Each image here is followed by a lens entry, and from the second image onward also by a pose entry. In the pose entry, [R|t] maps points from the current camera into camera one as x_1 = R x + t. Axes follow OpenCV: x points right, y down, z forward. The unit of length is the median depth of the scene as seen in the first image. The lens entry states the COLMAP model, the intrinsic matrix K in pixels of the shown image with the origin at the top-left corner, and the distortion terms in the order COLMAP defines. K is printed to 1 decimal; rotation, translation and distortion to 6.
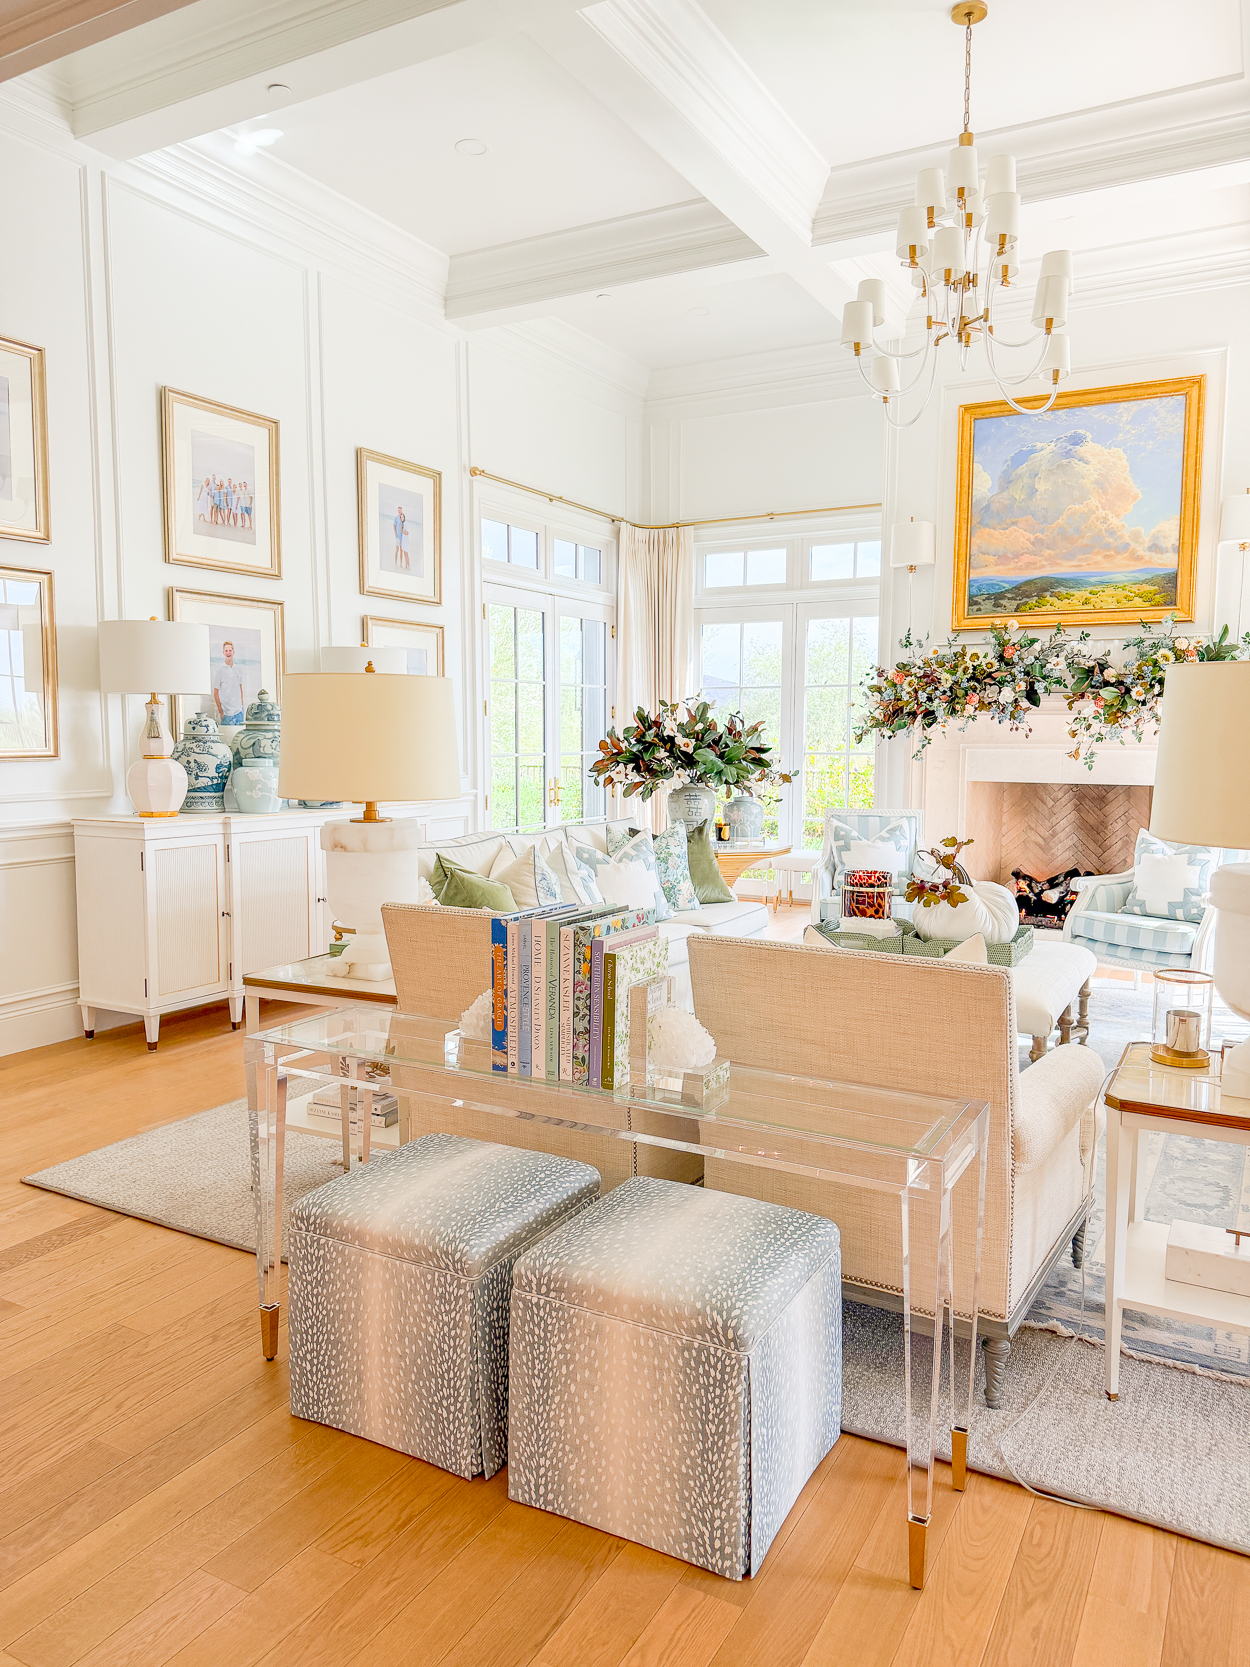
lens RADIAL K [[1165.5, 0, 627.3], [0, 1165.5, 838.5], [0, 0, 1]] dist [0.162014, -0.352360]
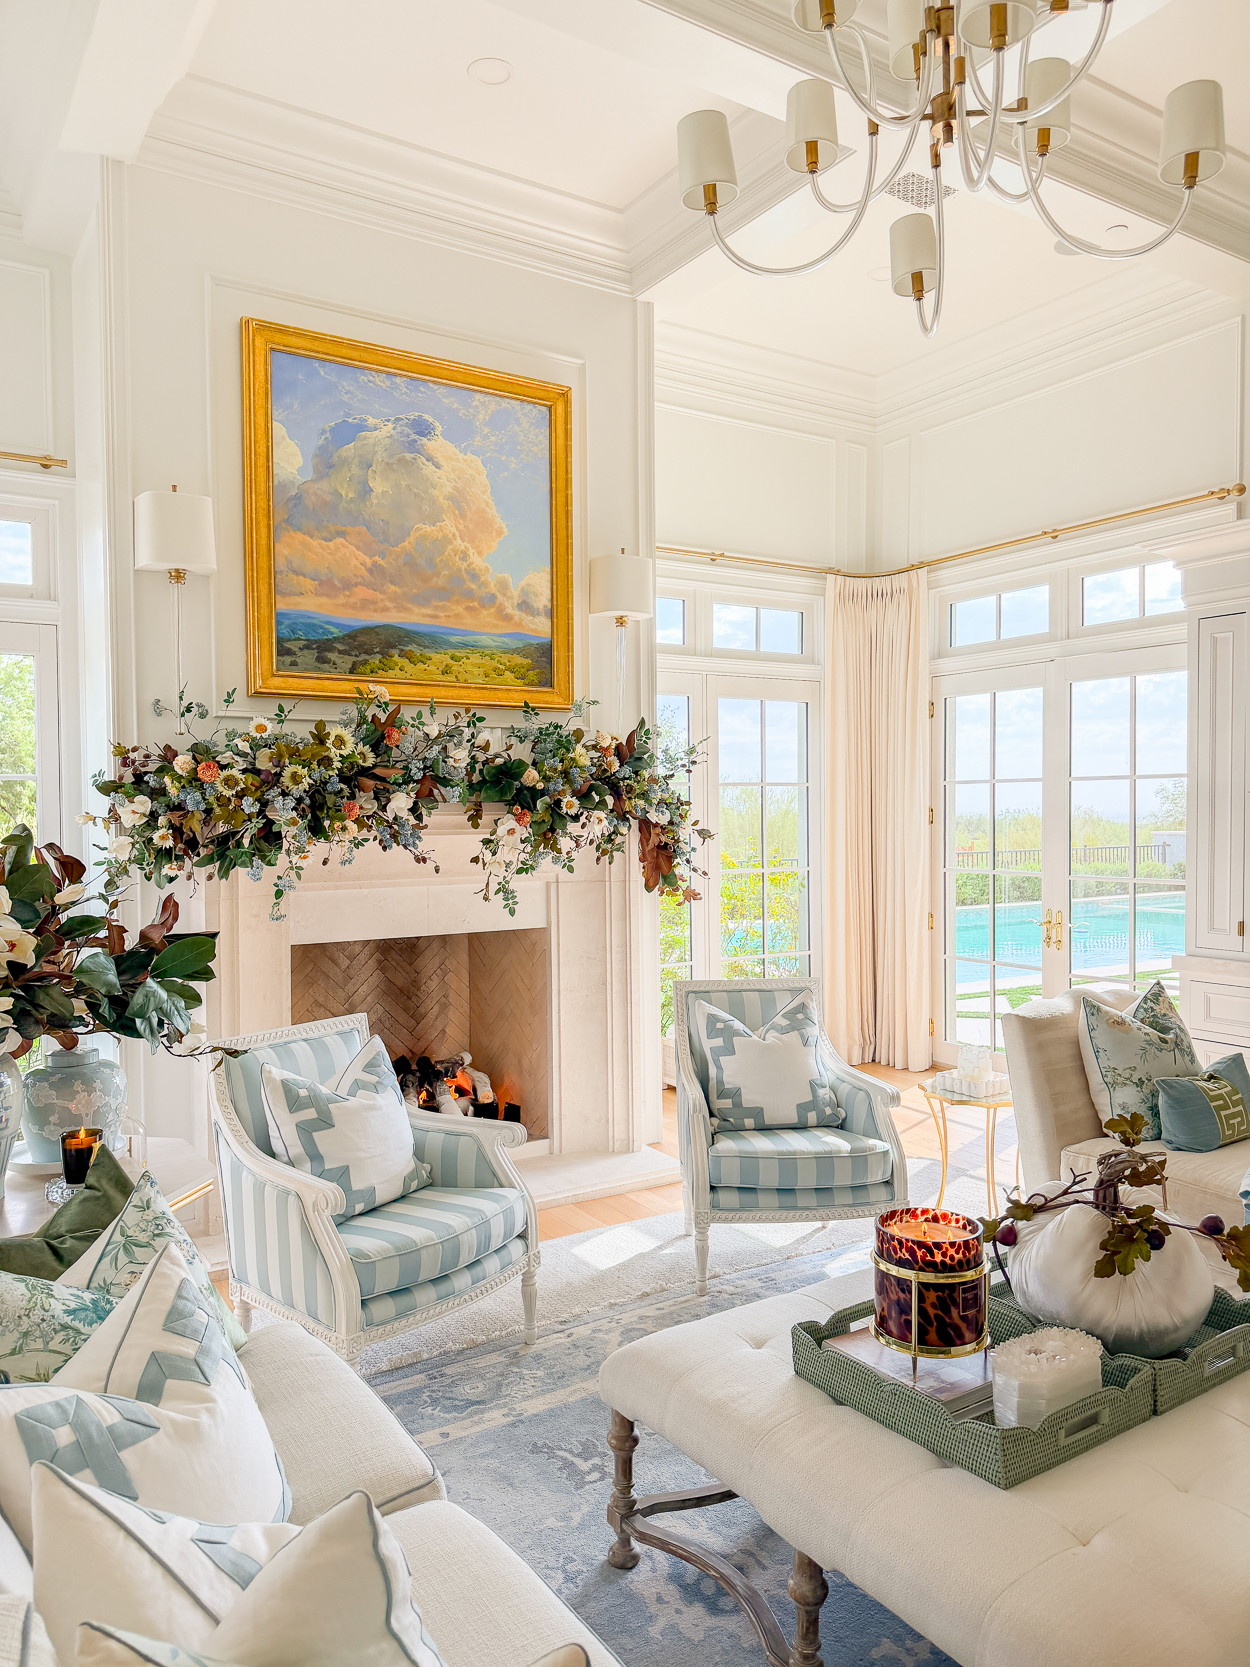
lens RADIAL K [[1164.5, 0, 627.2], [0, 1164.5, 839.8], [0, 0, 1]] dist [0.167576, -0.338708]
pose [[0.477383, -0.029088, 0.878214, -0.165815], [0.091803, 0.995633, -0.016925, -0.082416], [-0.873887, 0.088702, 0.477969, 0.605678]]
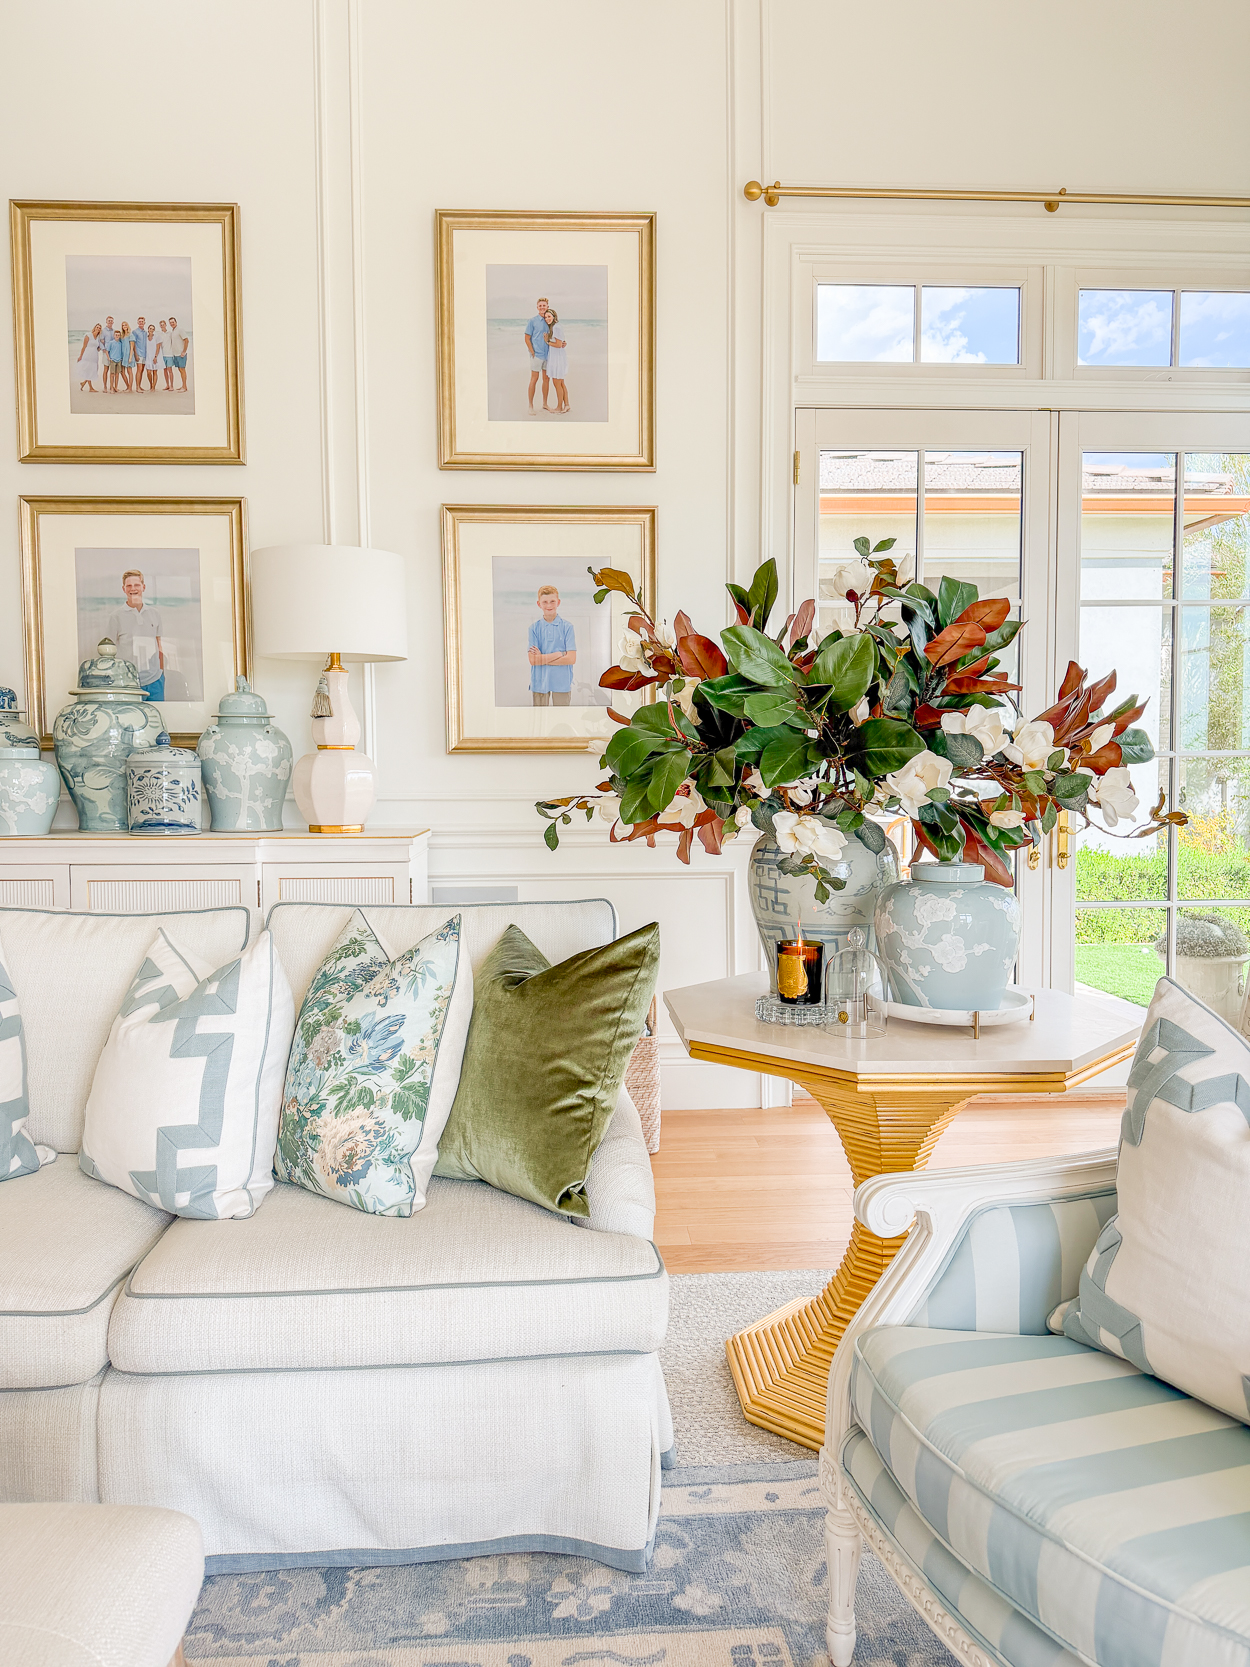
lens RADIAL K [[1170.7, 0, 628.4], [0, 1170.7, 834.7], [0, 0, 1]] dist [0.080017, -0.119594]
pose [[0.529837, 0.040883, -0.847114, 0.300504], [-0.071220, 0.997454, 0.003594, -0.037586], [0.845104, 0.058427, 0.531399, 0.748919]]
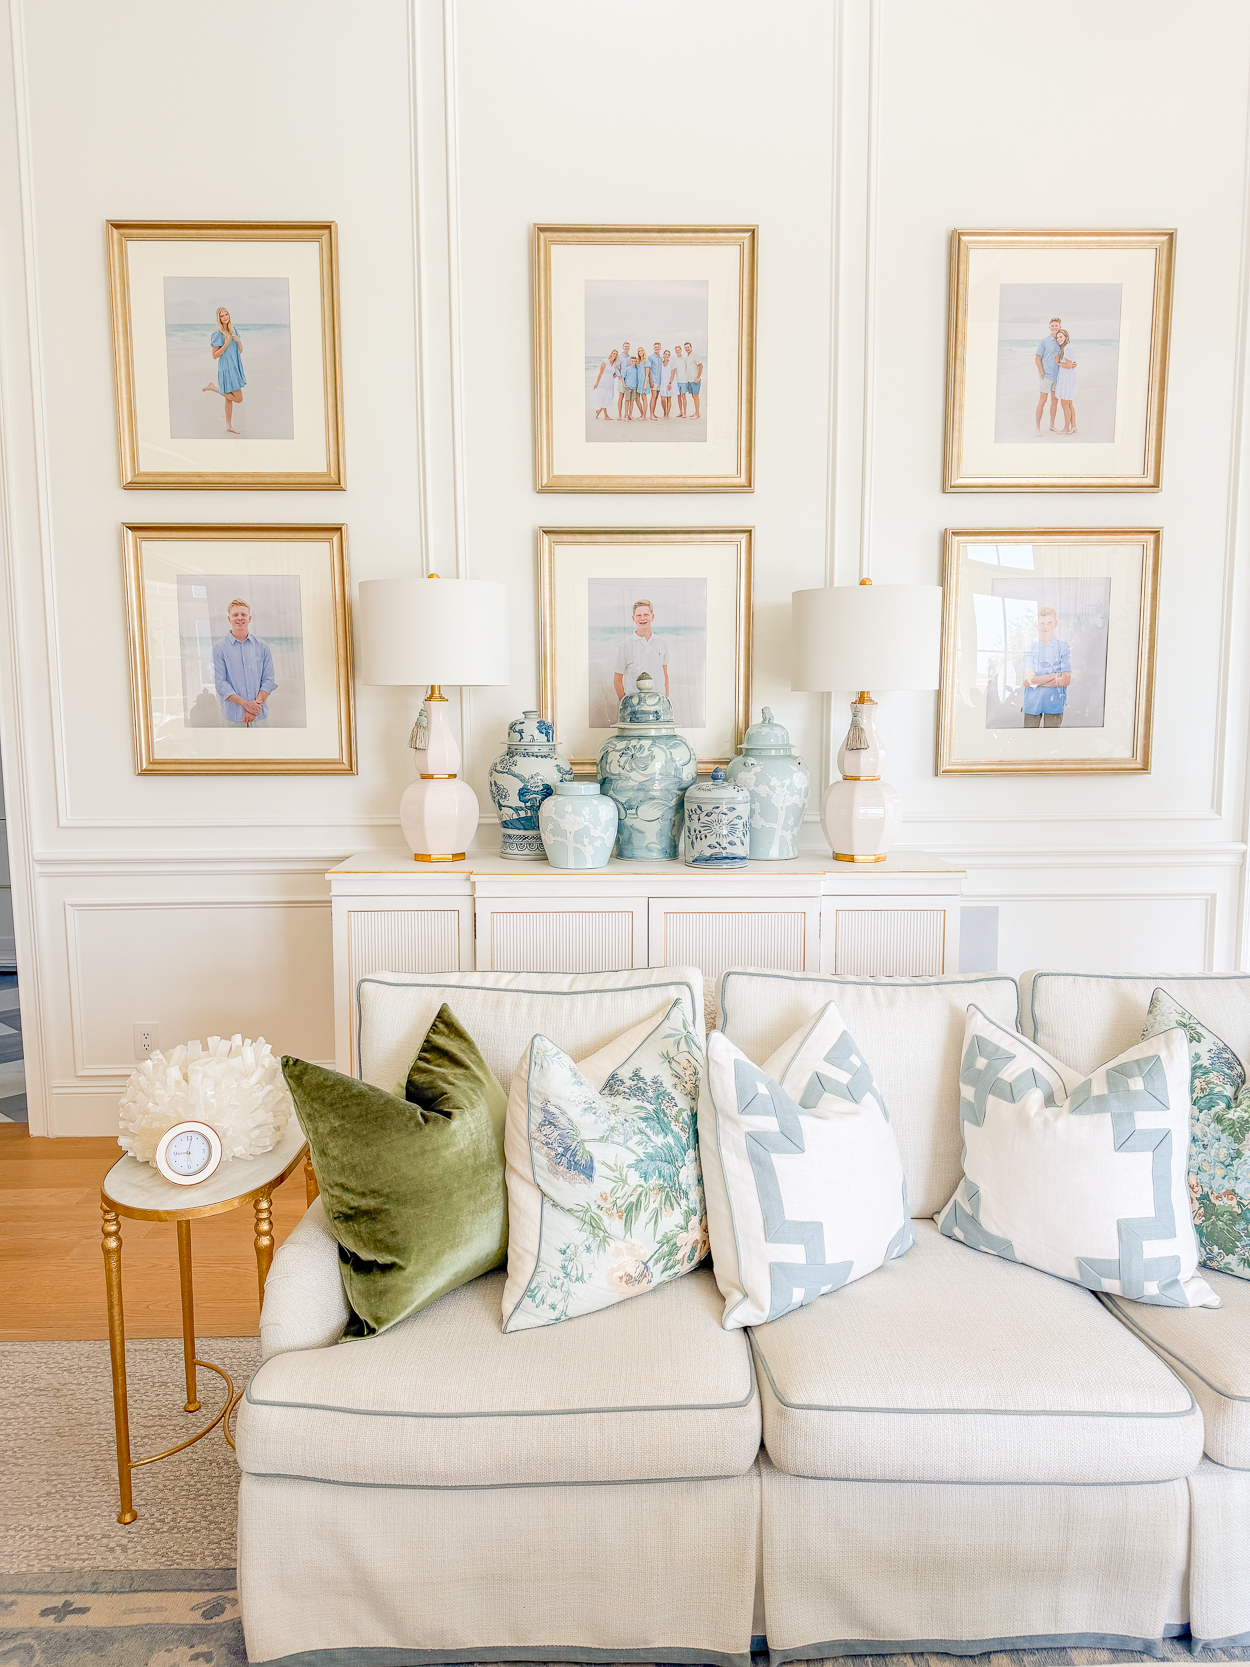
lens RADIAL K [[1174.4, 0, 617.1], [0, 1174.4, 849.0], [0, 0, 1]] dist [0.080521, -0.126696]
pose [[0.504058, 0.103776, -0.857413, 0.195490], [-0.074808, 0.994270, 0.076363, -0.064883], [0.860424, 0.025650, 0.508933, 0.550972]]
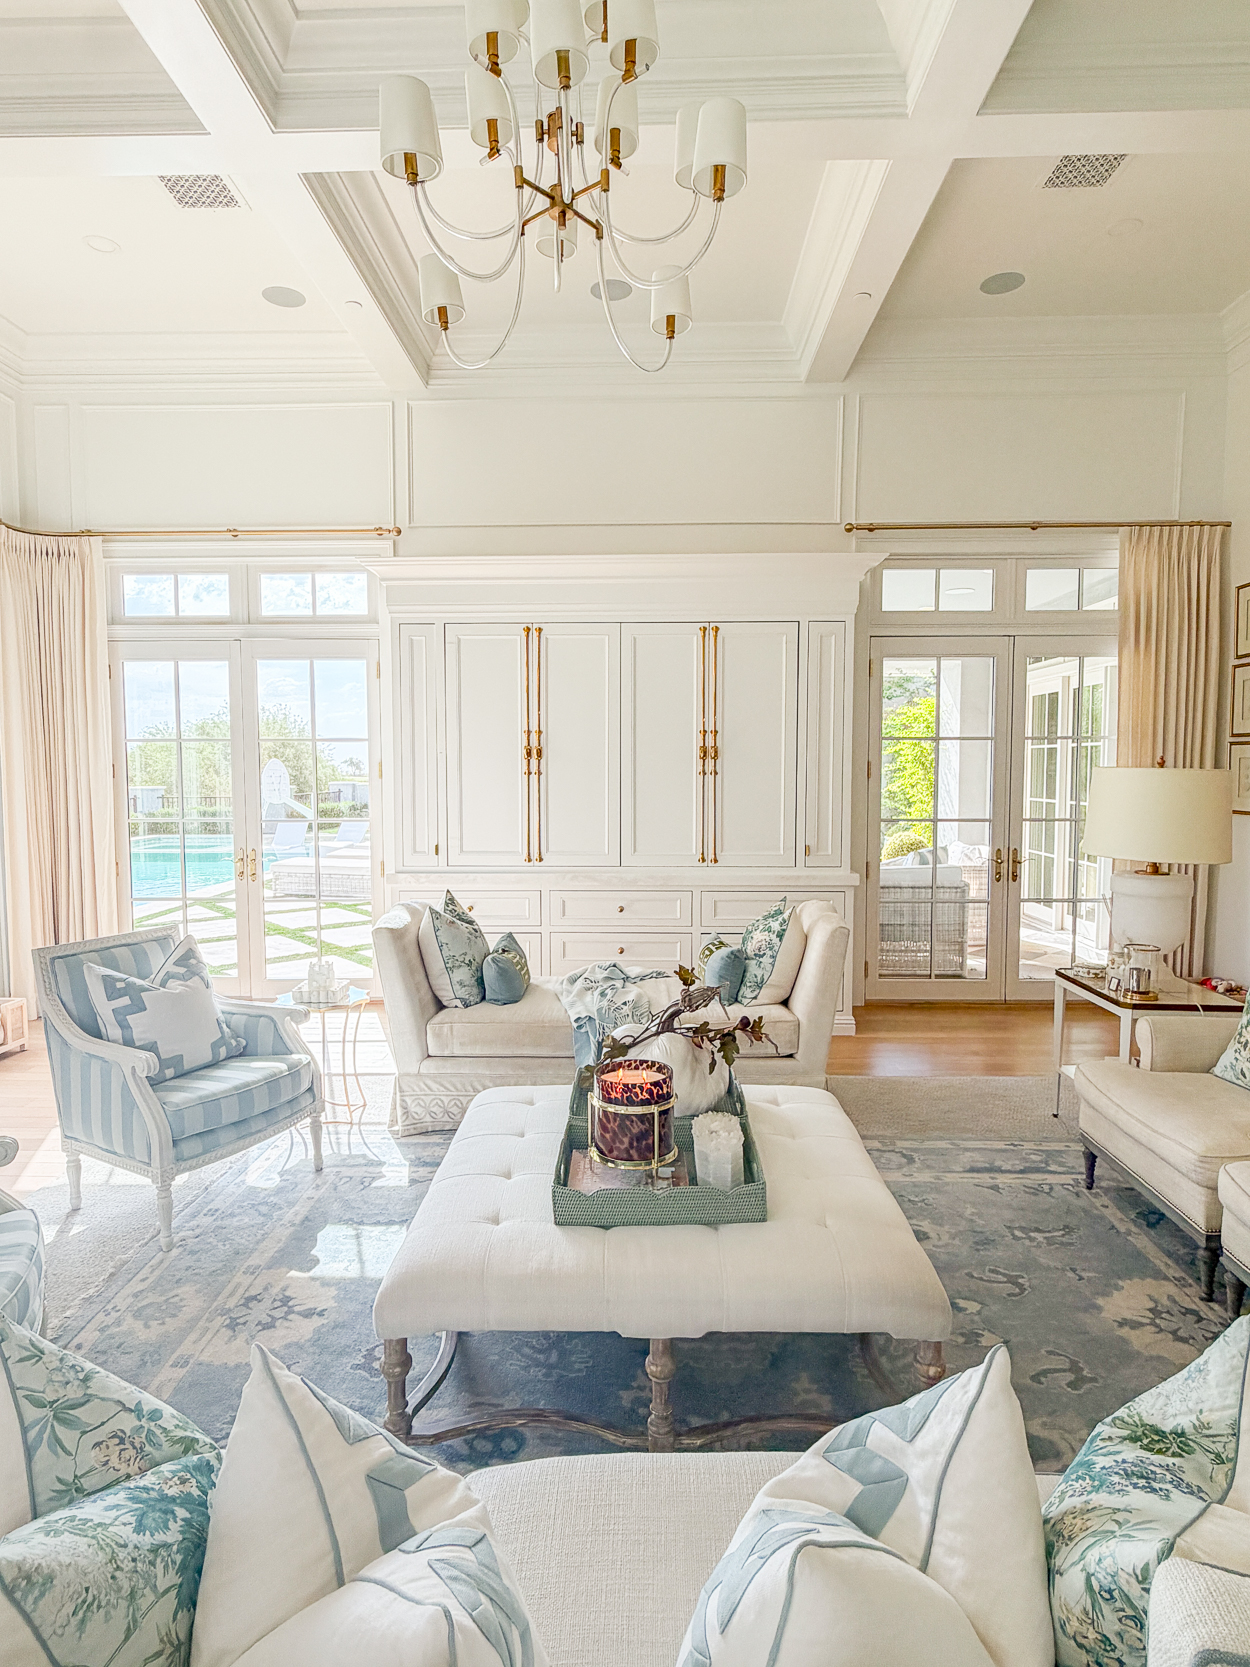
lens RADIAL K [[935.6, 0, 622.8], [0, 935.6, 831.4], [0, 0, 1]] dist [0.000010, 0.000755]
pose [[-0.458087, -0.064377, 0.886573, -0.138918], [0.085861, 0.989506, 0.116215, -0.100615], [-0.884751, 0.129359, -0.447753, 0.832215]]
